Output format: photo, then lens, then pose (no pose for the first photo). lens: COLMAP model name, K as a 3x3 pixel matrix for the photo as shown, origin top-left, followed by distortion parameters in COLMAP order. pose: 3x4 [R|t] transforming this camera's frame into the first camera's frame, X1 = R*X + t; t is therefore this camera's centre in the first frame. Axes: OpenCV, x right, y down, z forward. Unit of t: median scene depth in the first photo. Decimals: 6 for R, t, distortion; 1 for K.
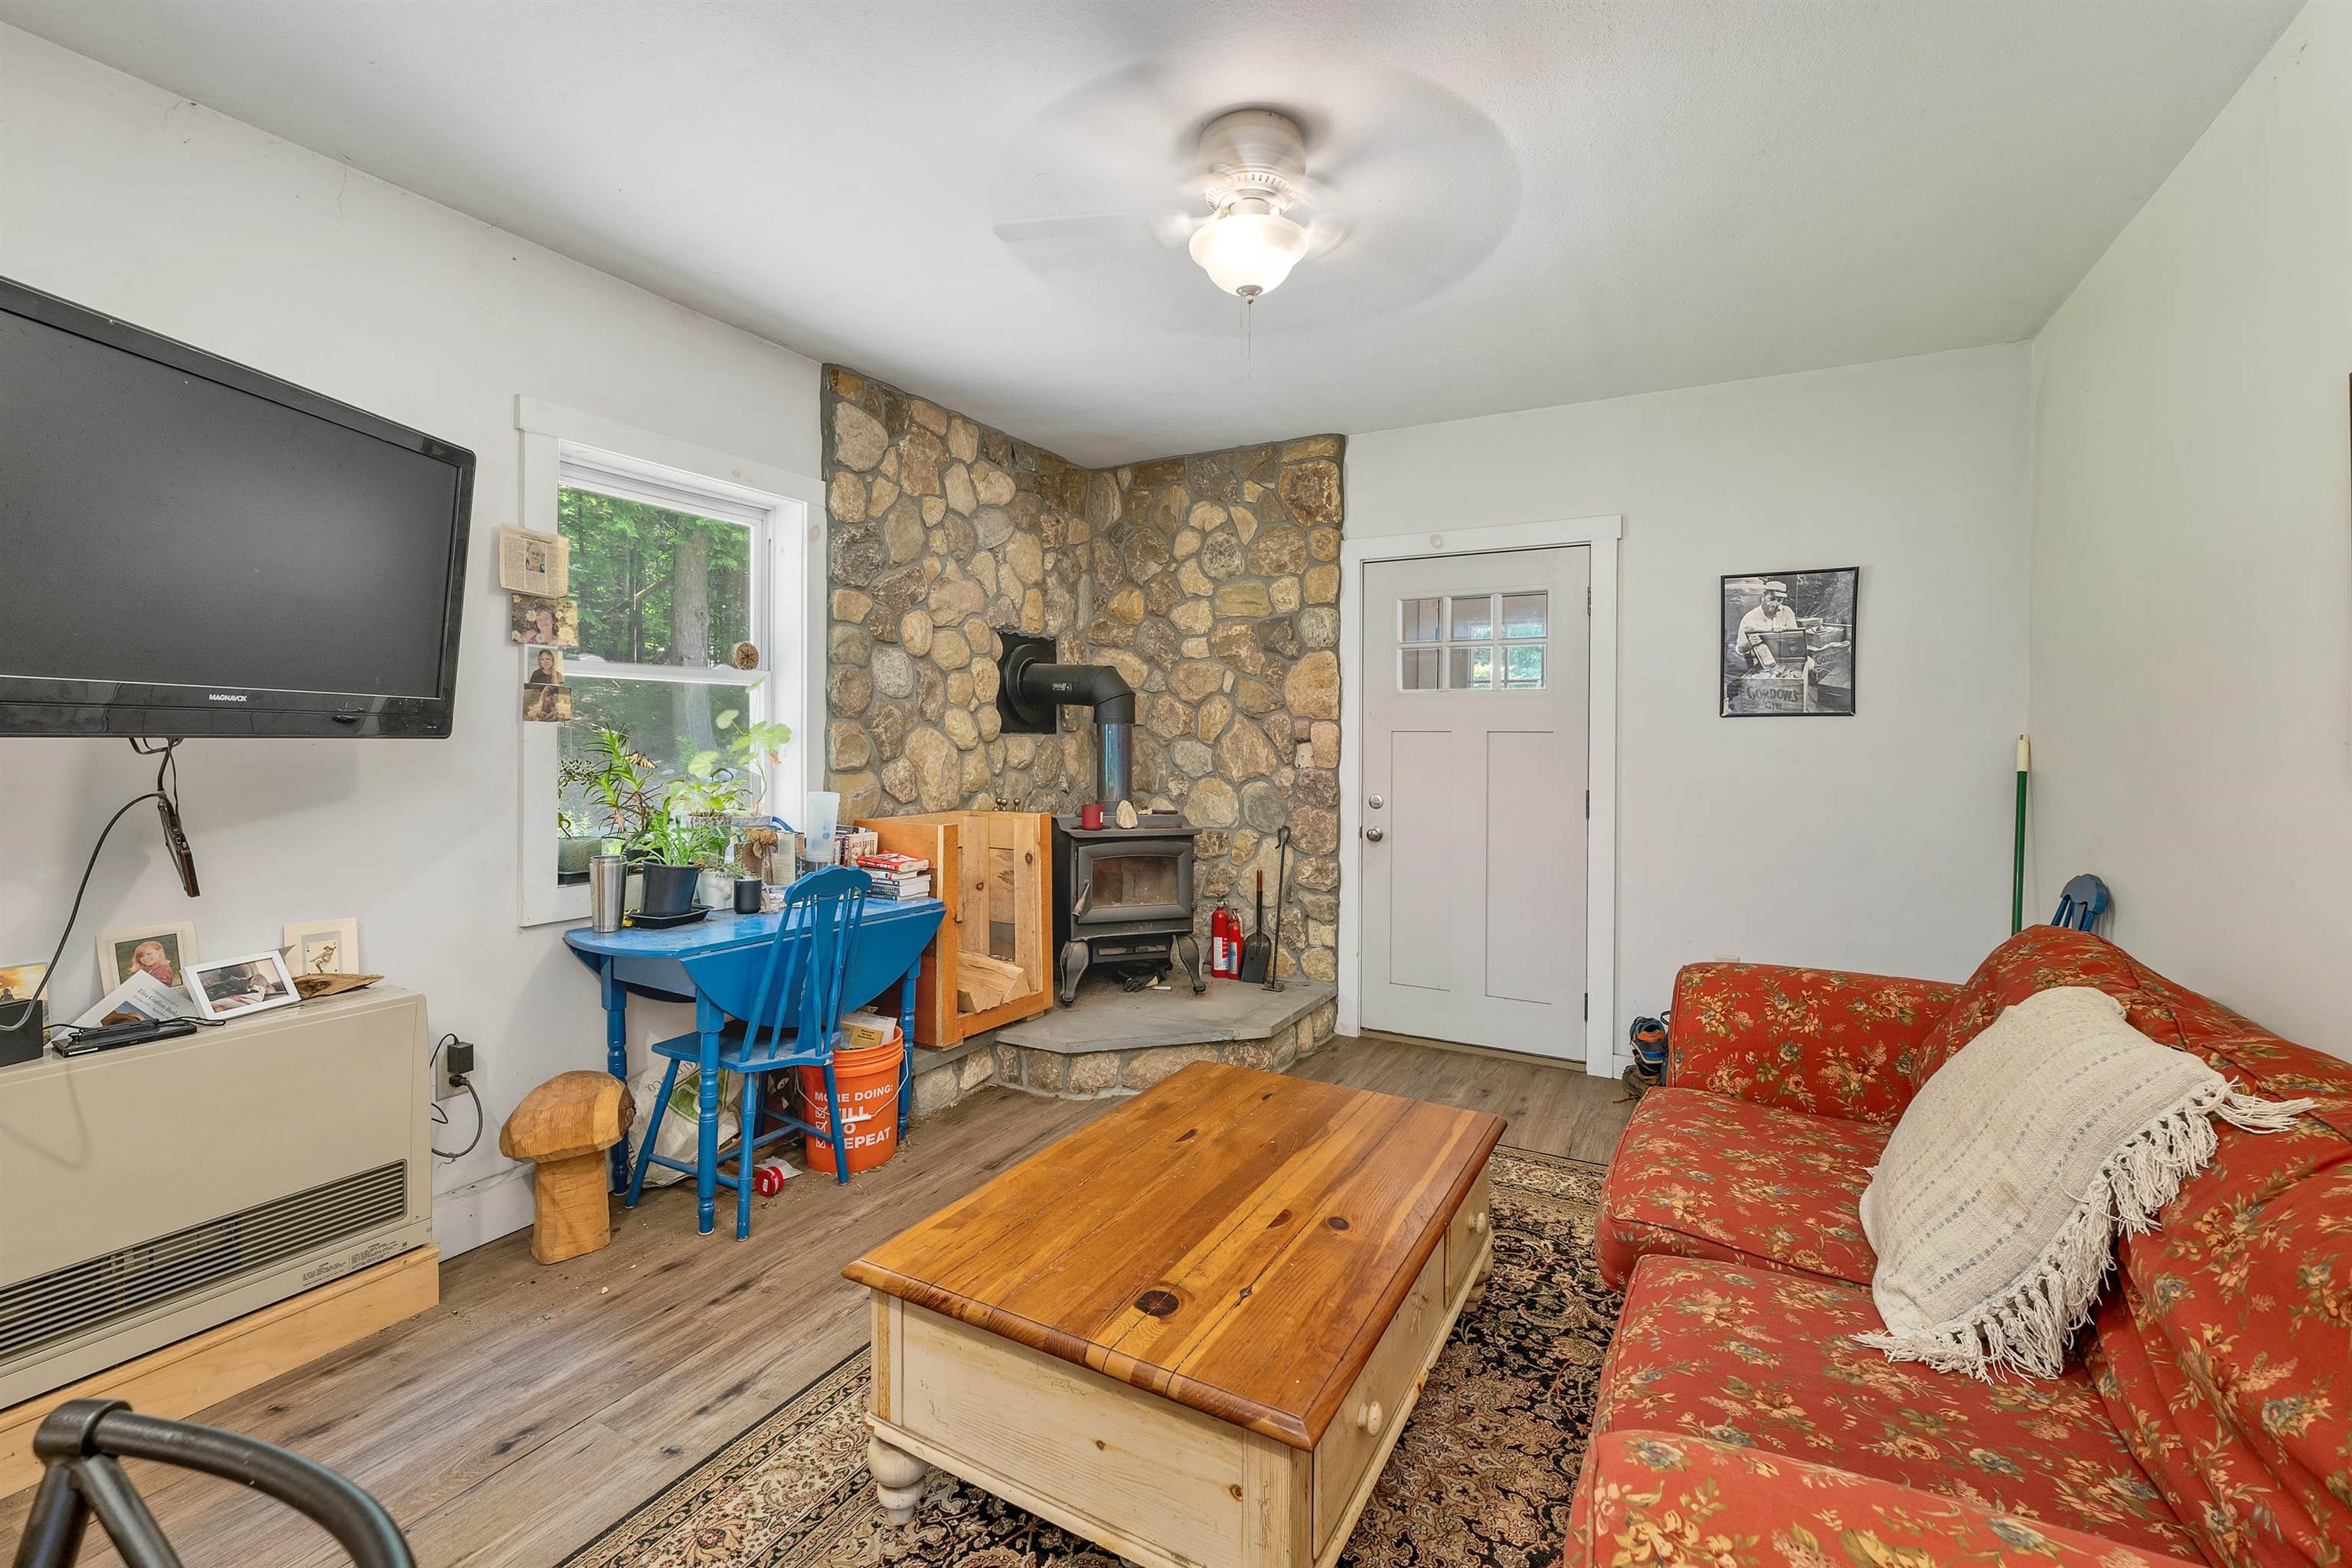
lens RADIAL K [[982.7, 0, 1195.2], [0, 982.7, 760.0], [0, 0, 1]] dist [0.002879, 0.000260]
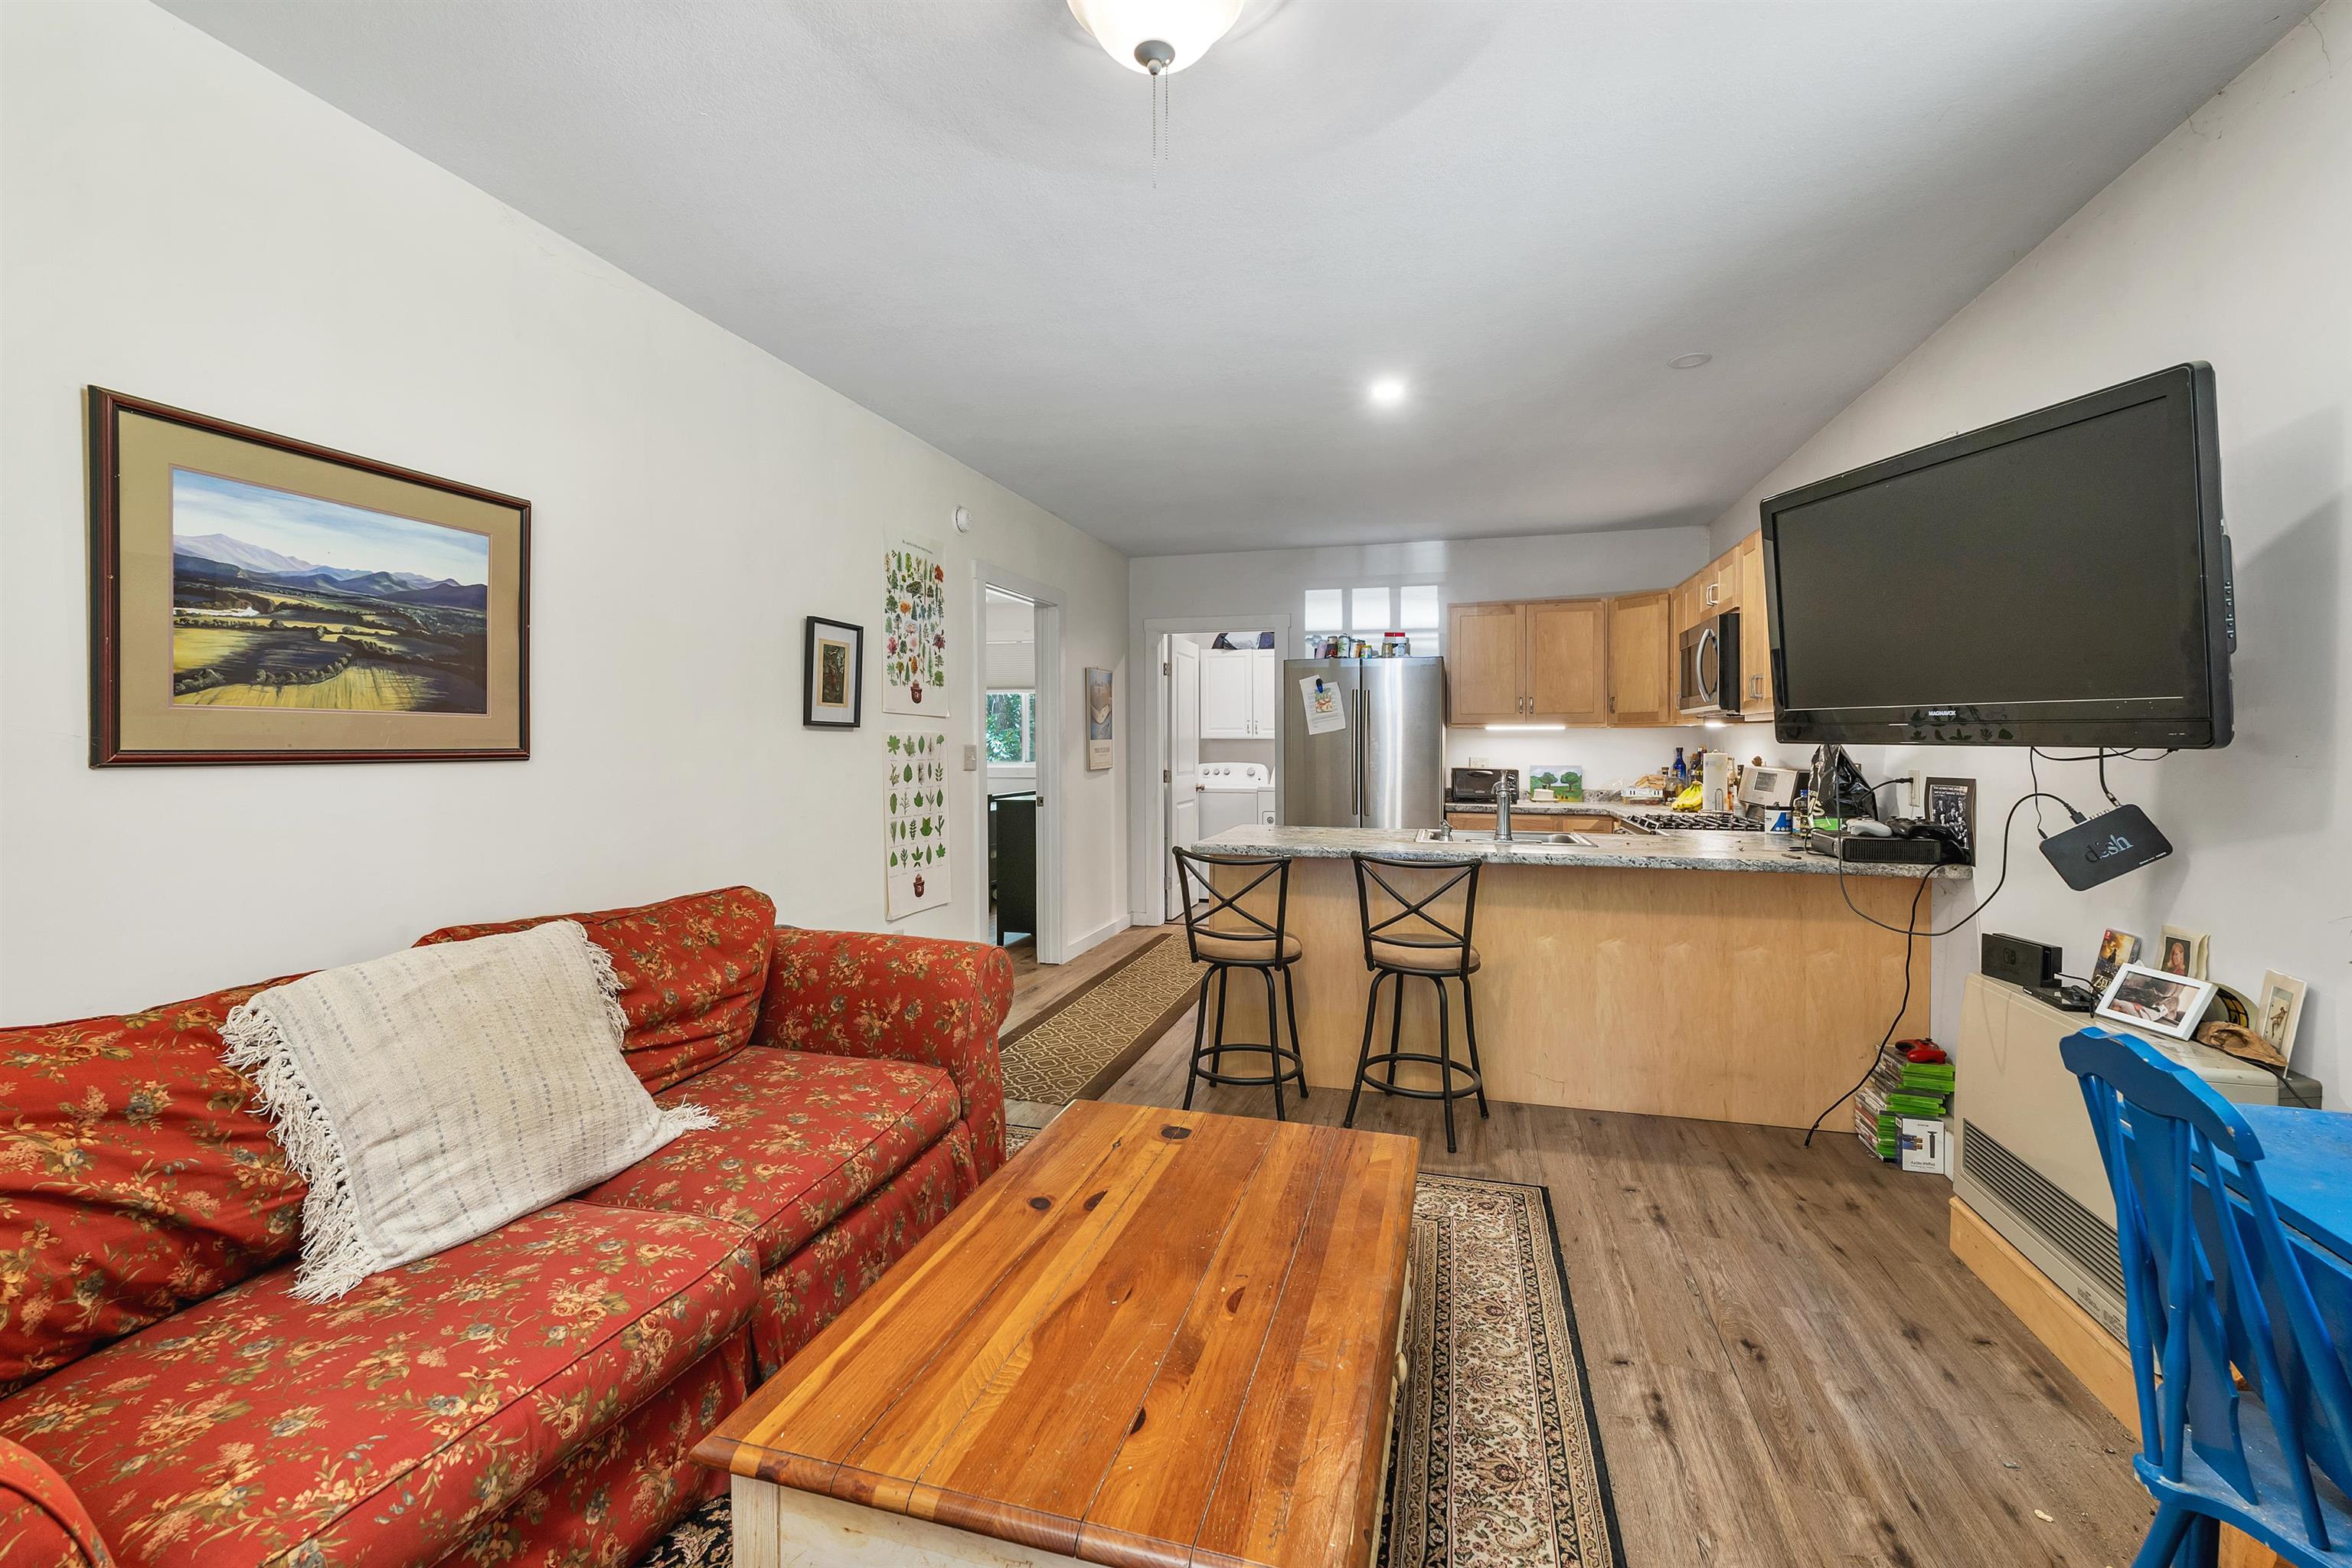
lens RADIAL K [[982.7, 0, 1195.2], [0, 982.7, 760.0], [0, 0, 1]] dist [0.002879, 0.000260]
pose [[-0.974510, -0.003436, -0.224317, 0.206506], [-0.013516, 0.998966, 0.043415, -0.044192], [0.223935, 0.045340, -0.973549, 1.897089]]
